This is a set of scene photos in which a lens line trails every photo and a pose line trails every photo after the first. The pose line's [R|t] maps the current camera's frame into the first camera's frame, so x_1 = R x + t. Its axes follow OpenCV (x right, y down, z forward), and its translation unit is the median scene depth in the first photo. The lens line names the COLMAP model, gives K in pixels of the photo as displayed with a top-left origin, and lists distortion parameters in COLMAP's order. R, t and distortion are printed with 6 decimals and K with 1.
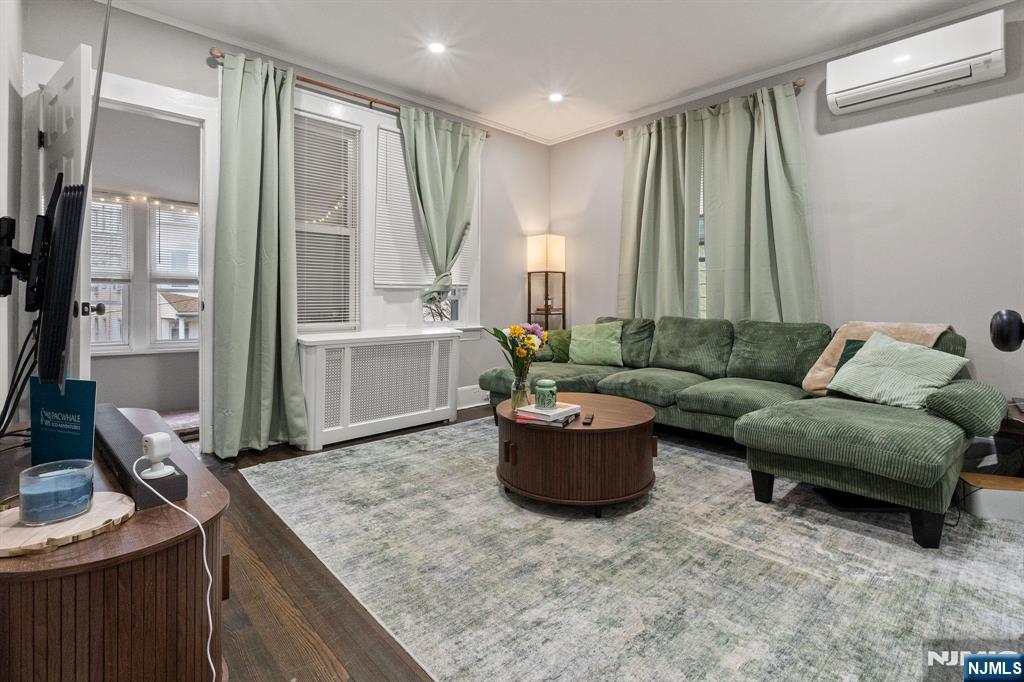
lens RADIAL K [[485.5, 0, 513.6], [0, 485.5, 299.0], [0, 0, 1]] dist [-0.005921, 0.000202]
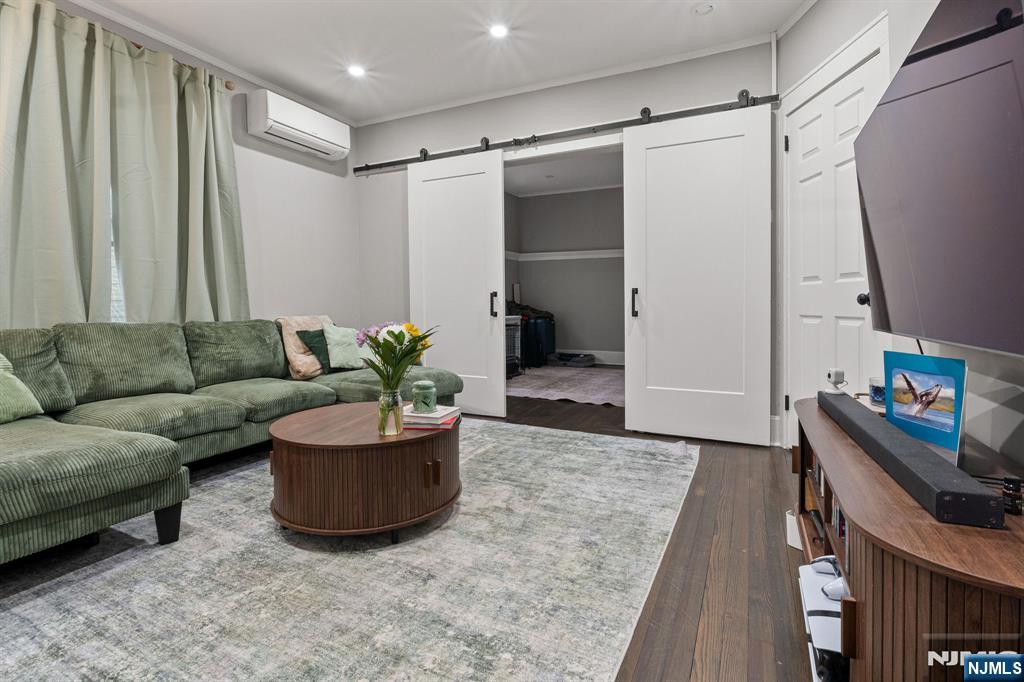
lens RADIAL K [[485.5, 0, 514.1], [0, 485.5, 314.9], [0, 0, 1]] dist [-0.005921, 0.000202]
pose [[-0.355399, -0.018501, 0.934531, -1.073821], [0.003295, 0.999773, 0.021046, 0.028177], [-0.934709, 0.010559, -0.355258, 1.486318]]
